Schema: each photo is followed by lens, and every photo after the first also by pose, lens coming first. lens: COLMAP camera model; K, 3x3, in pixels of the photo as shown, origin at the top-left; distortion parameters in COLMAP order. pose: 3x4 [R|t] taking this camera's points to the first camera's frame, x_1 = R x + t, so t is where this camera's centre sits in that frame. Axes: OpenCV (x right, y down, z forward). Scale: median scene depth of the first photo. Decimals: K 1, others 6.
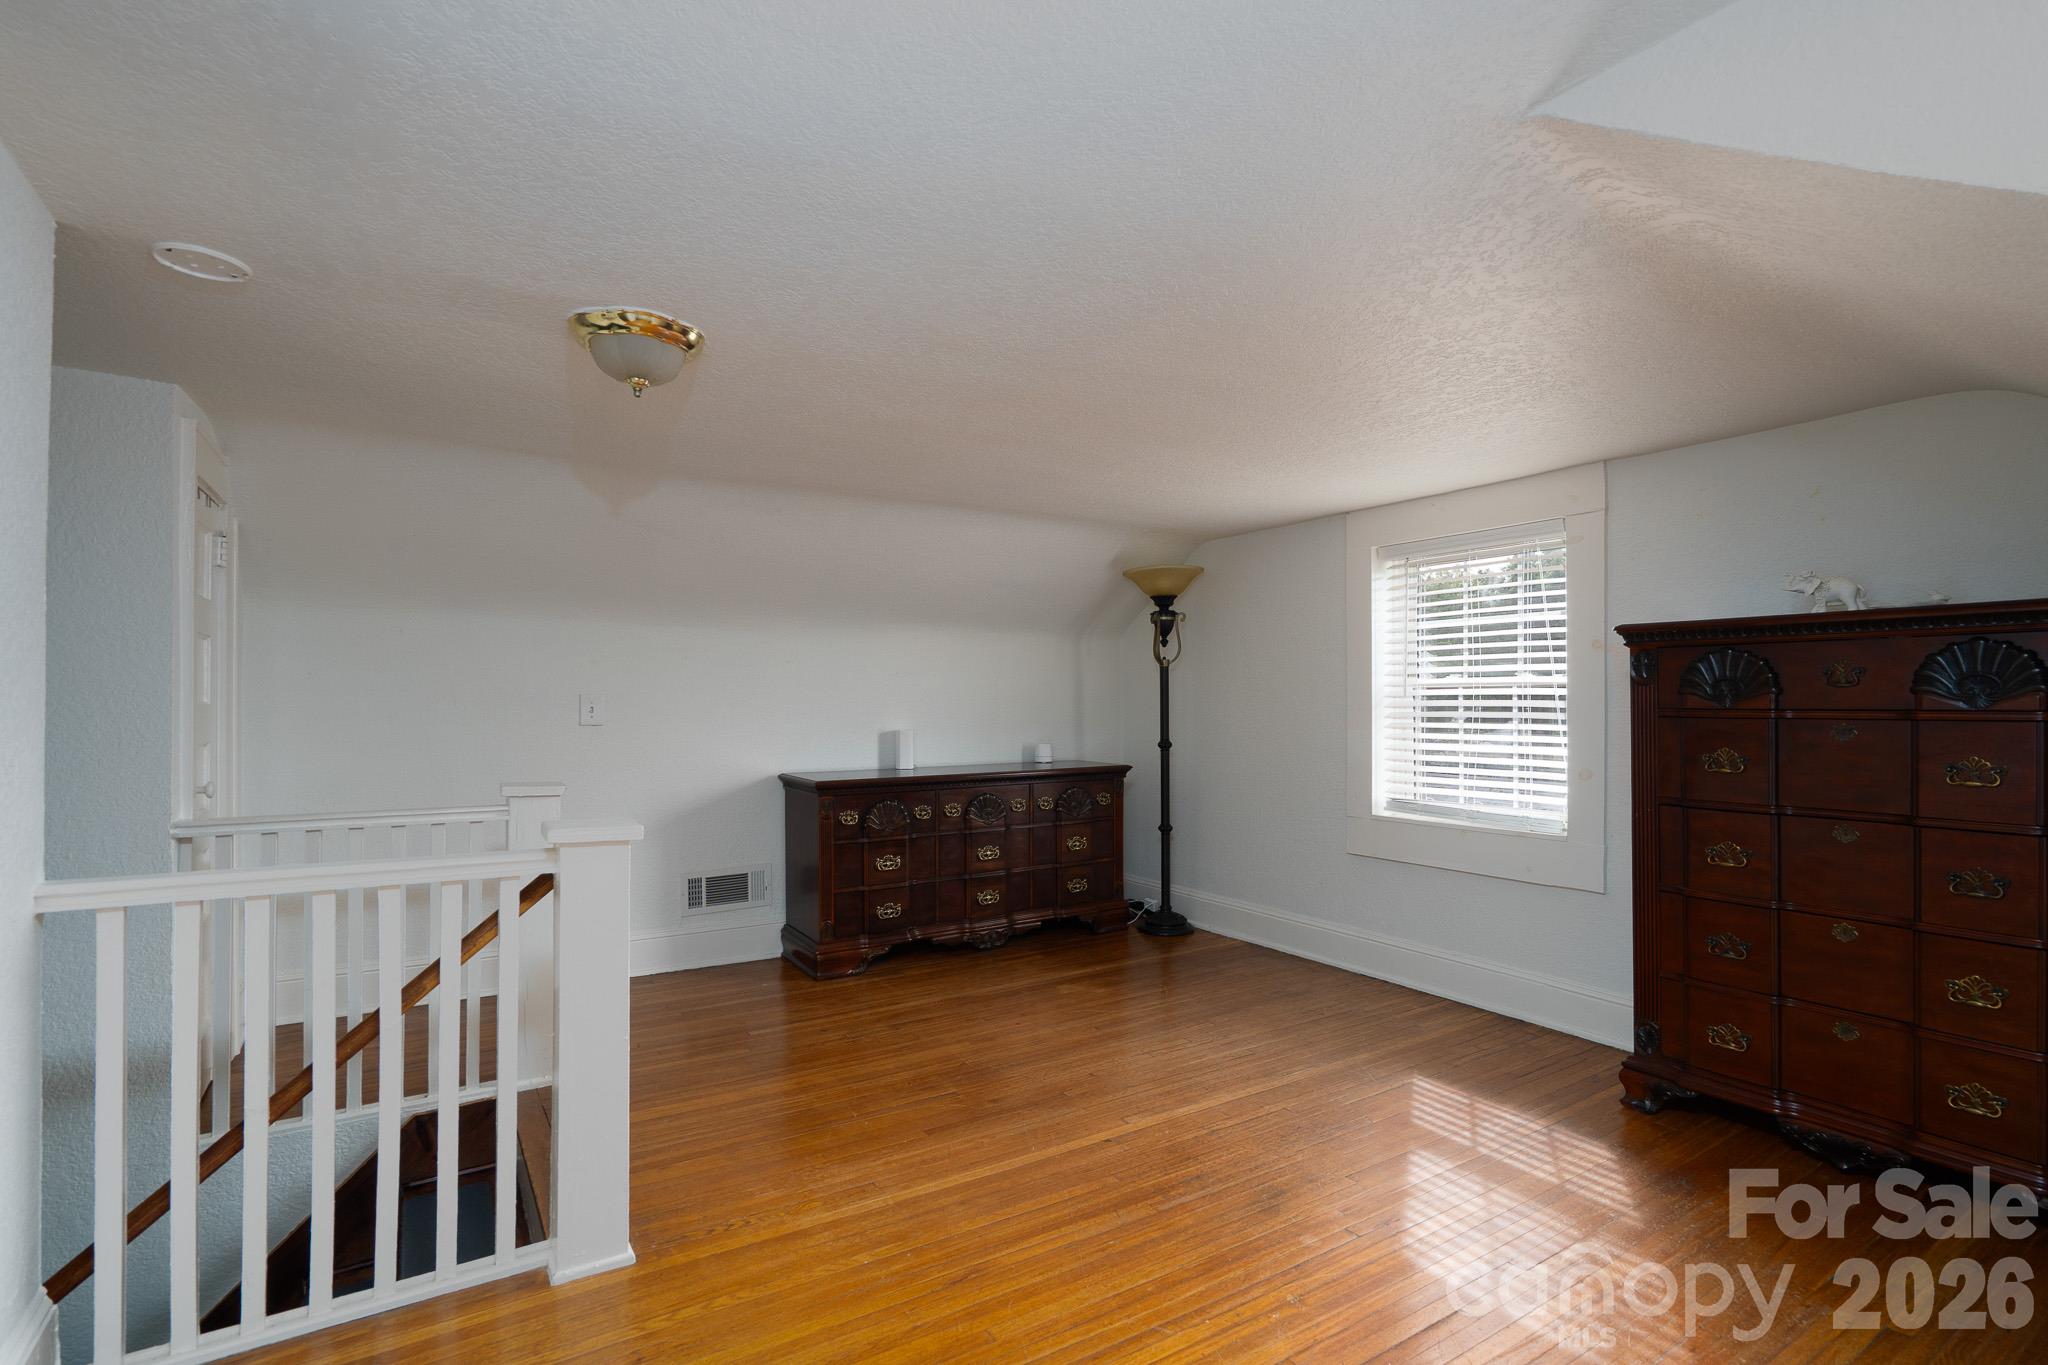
lens RADIAL K [[931.5, 0, 990.8], [0, 931.5, 695.7], [0, 0, 1]] dist [-0.004196, 0.001676]
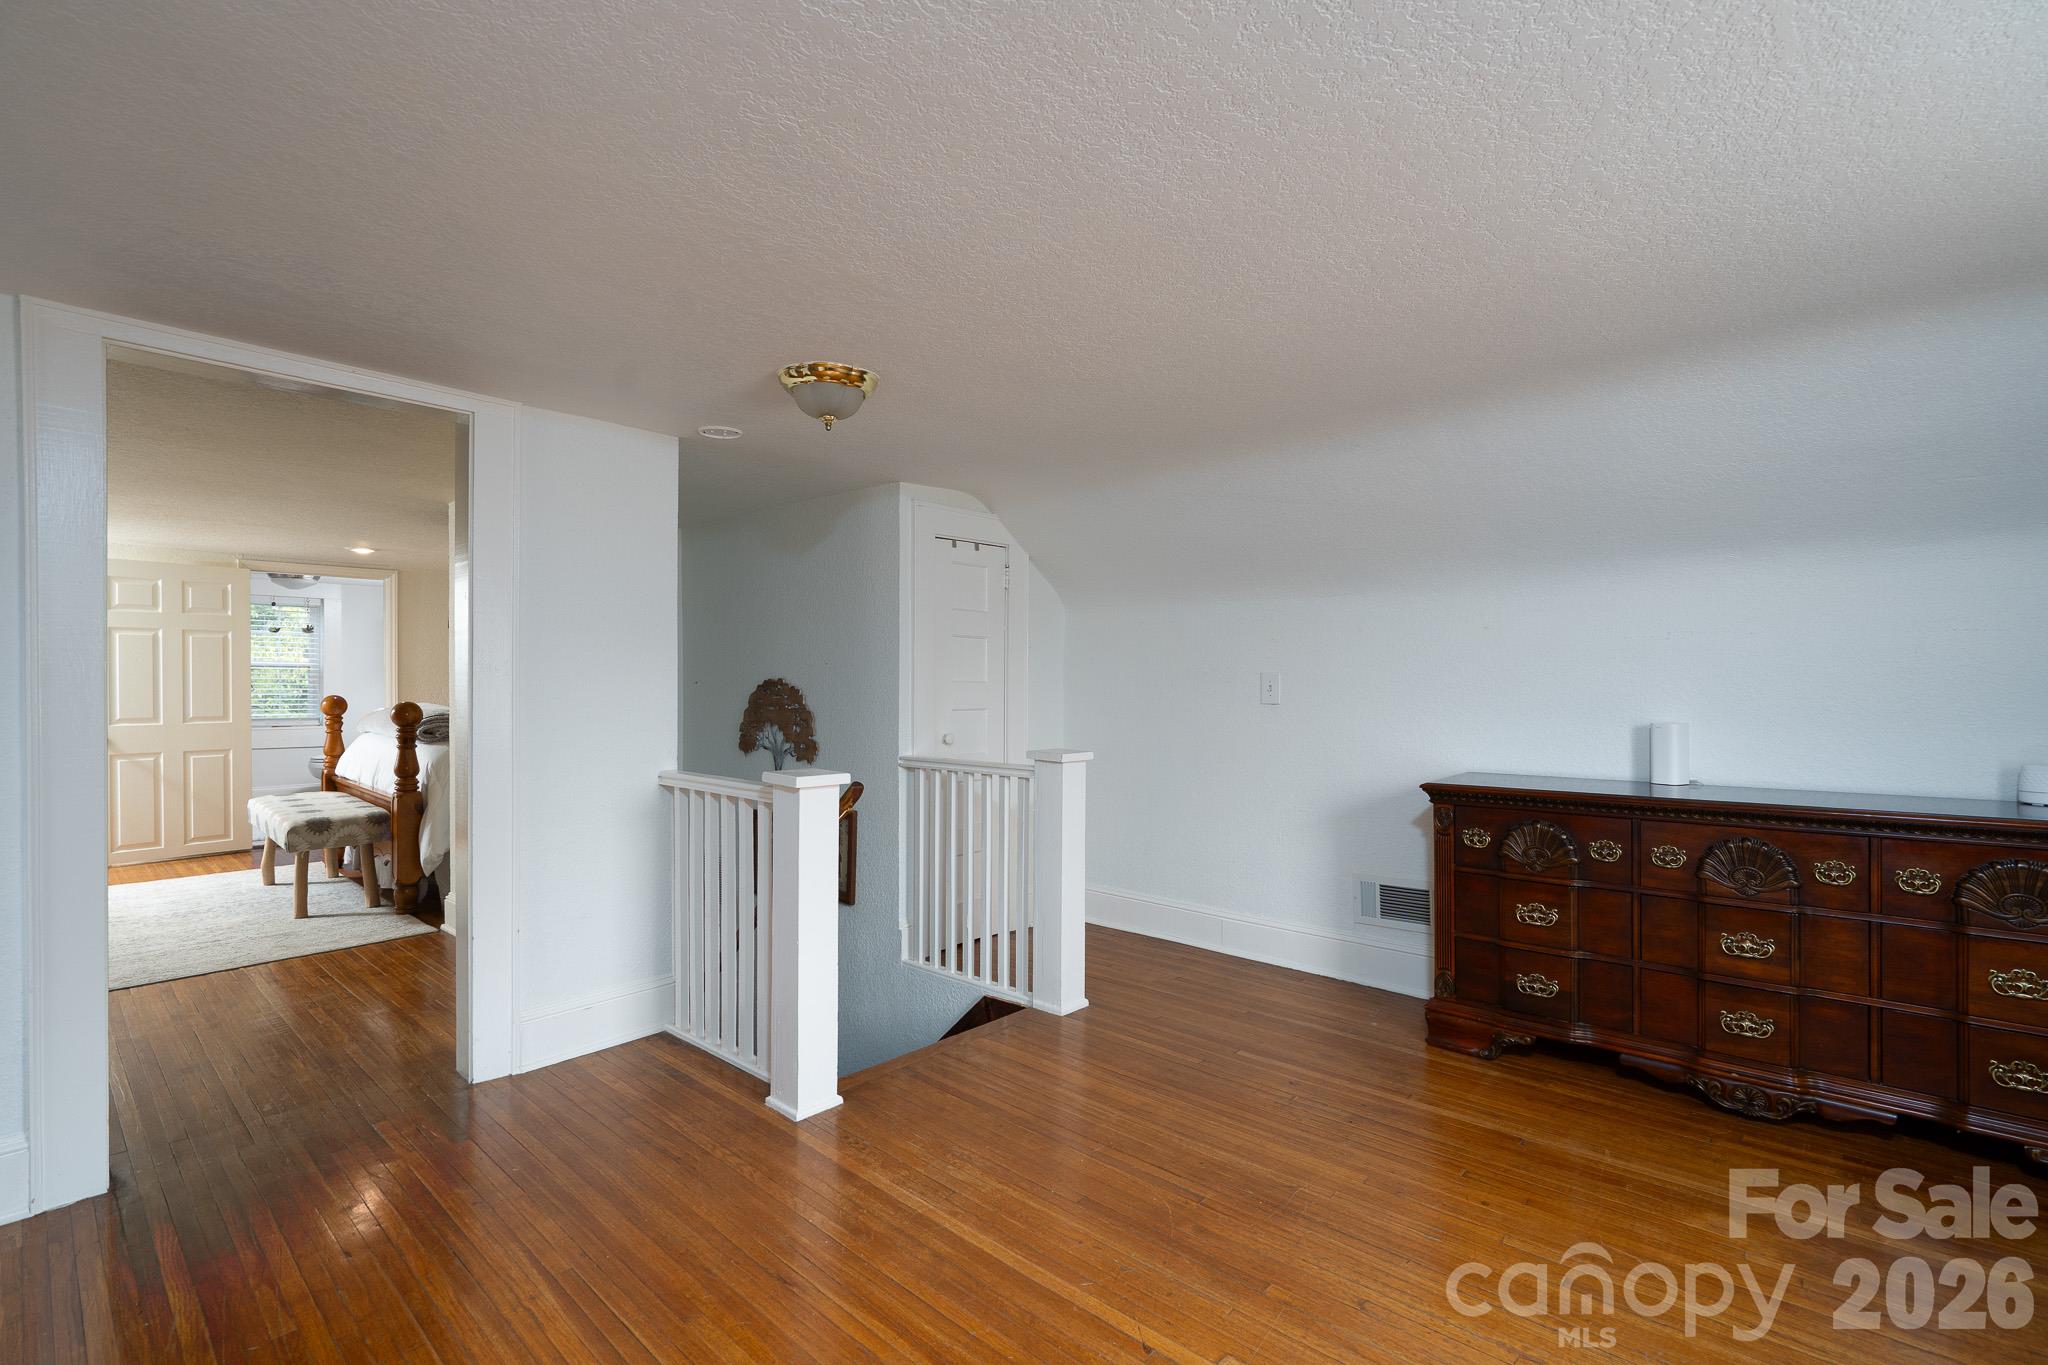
lens RADIAL K [[931.5, 0, 1001.2], [0, 931.5, 679.7], [0, 0, 1]] dist [-0.004196, 0.001676]
pose [[0.280448, -0.006648, -0.959846, 0.435710], [0.008016, 0.999957, -0.004583, 0.007574], [0.959836, -0.006409, 0.280489, 0.434790]]
